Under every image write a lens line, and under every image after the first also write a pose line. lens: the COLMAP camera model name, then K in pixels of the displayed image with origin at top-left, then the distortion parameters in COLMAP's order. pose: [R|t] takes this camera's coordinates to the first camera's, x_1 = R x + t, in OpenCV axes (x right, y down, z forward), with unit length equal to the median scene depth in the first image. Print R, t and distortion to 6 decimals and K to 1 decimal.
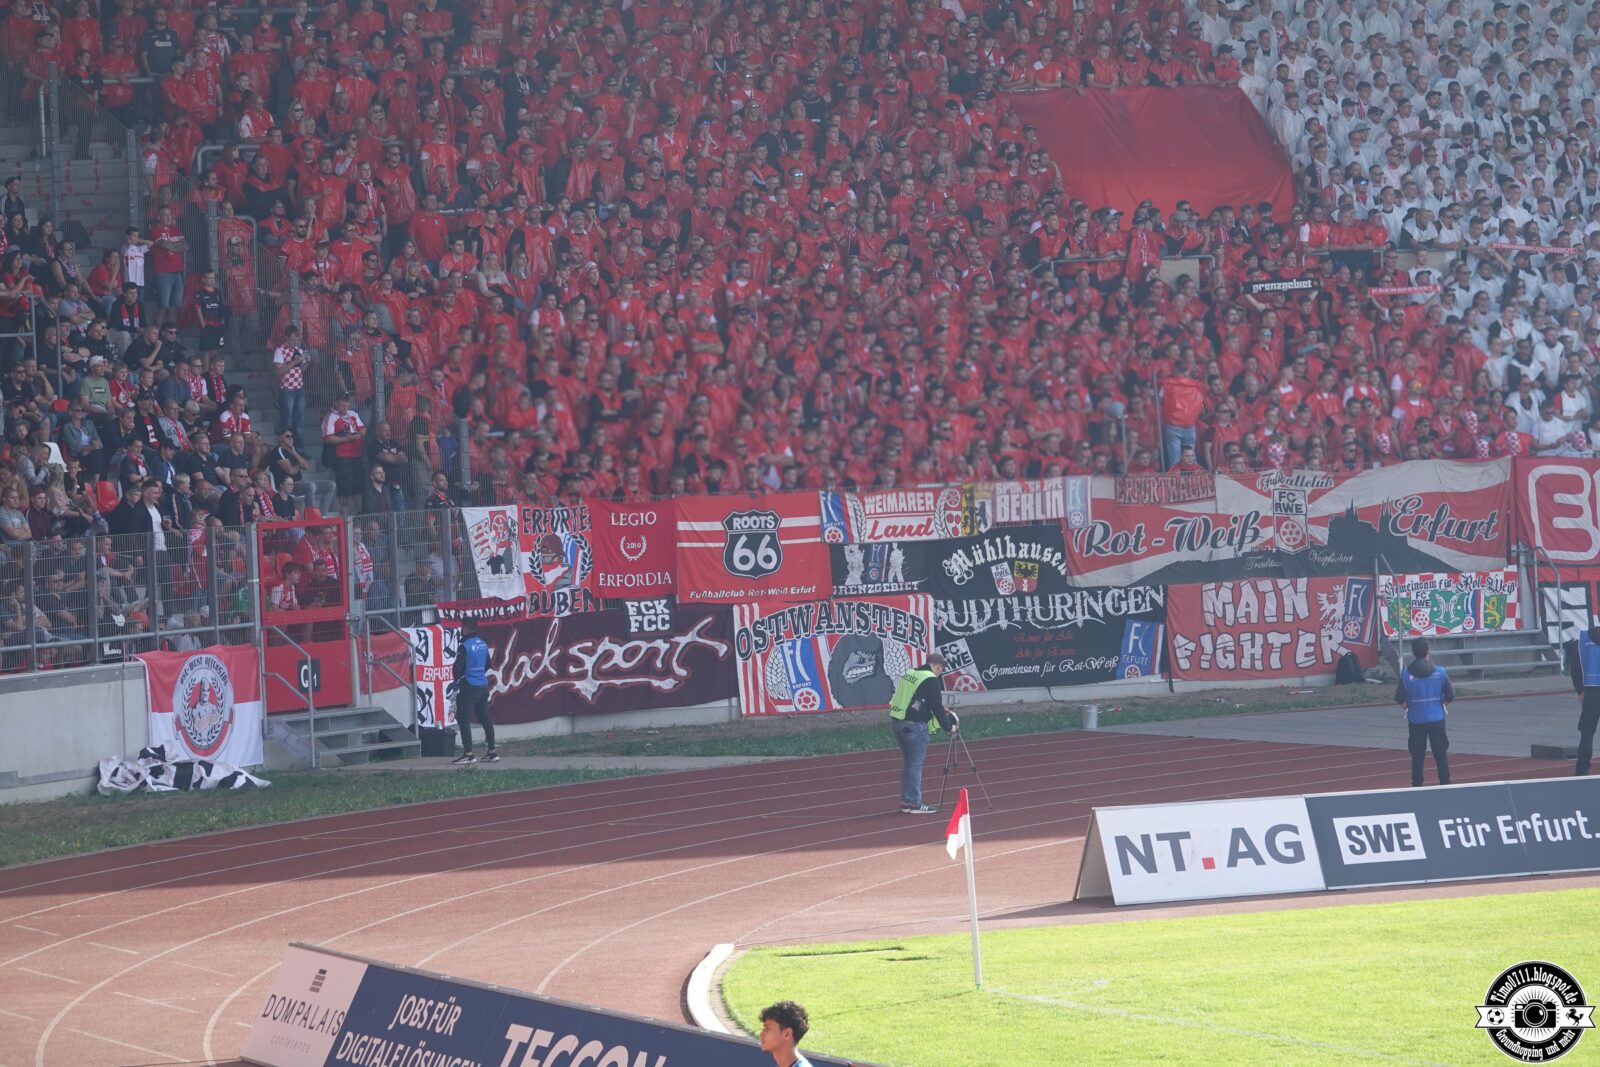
lens RADIAL K [[7380.6, 0, 806.4], [0, 7380.6, 521.4], [0, 0, 1]] dist [-0.177875, 0.000000]
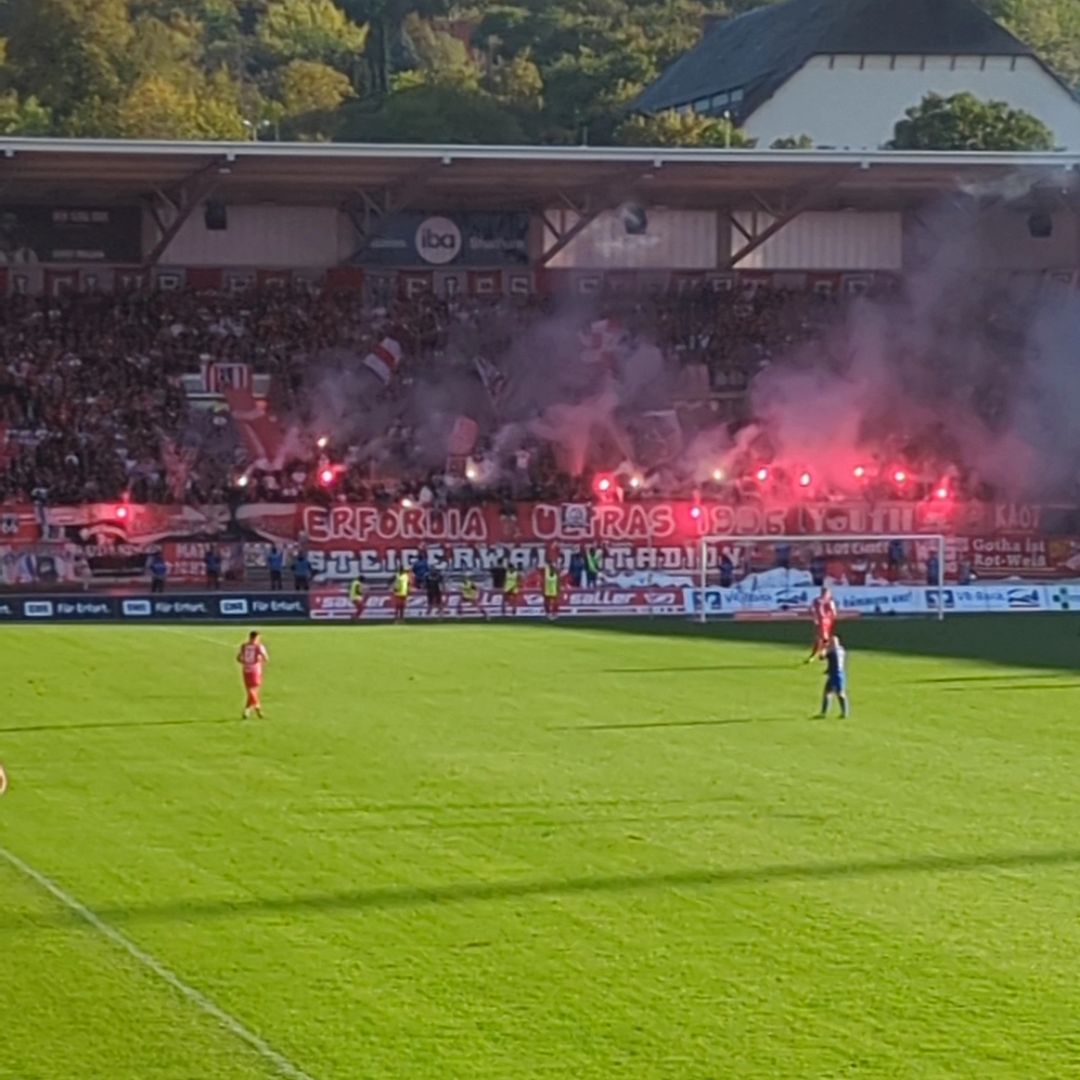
lens RADIAL K [[4321.3, 0, 550.1], [0, 4321.3, 542.4], [0, 0, 1]] dist [0.143018, 0.000000]
pose [[0.990136, 0.039904, -0.134310, 0.424189], [-0.039521, 0.999204, 0.005522, -0.006984], [0.134423, -0.000159, 0.990924, -0.641082]]
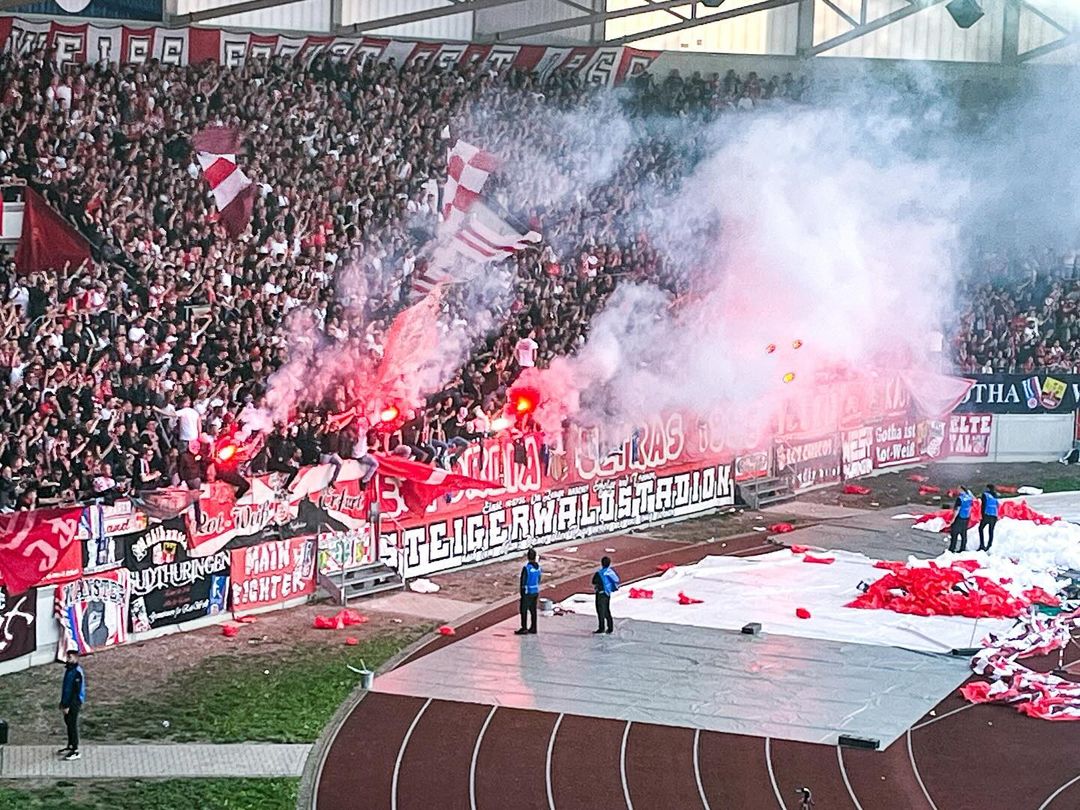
lens RADIAL K [[2994.0, 0, 539.6], [0, 2994.0, 395.1], [0, 0, 1]] dist [0.060550, 0.000000]
pose [[0.775991, -0.001740, 0.630742, -0.300021], [-0.045076, 0.997286, 0.058206, -0.064114], [-0.629132, -0.073599, 0.773807, 0.476287]]
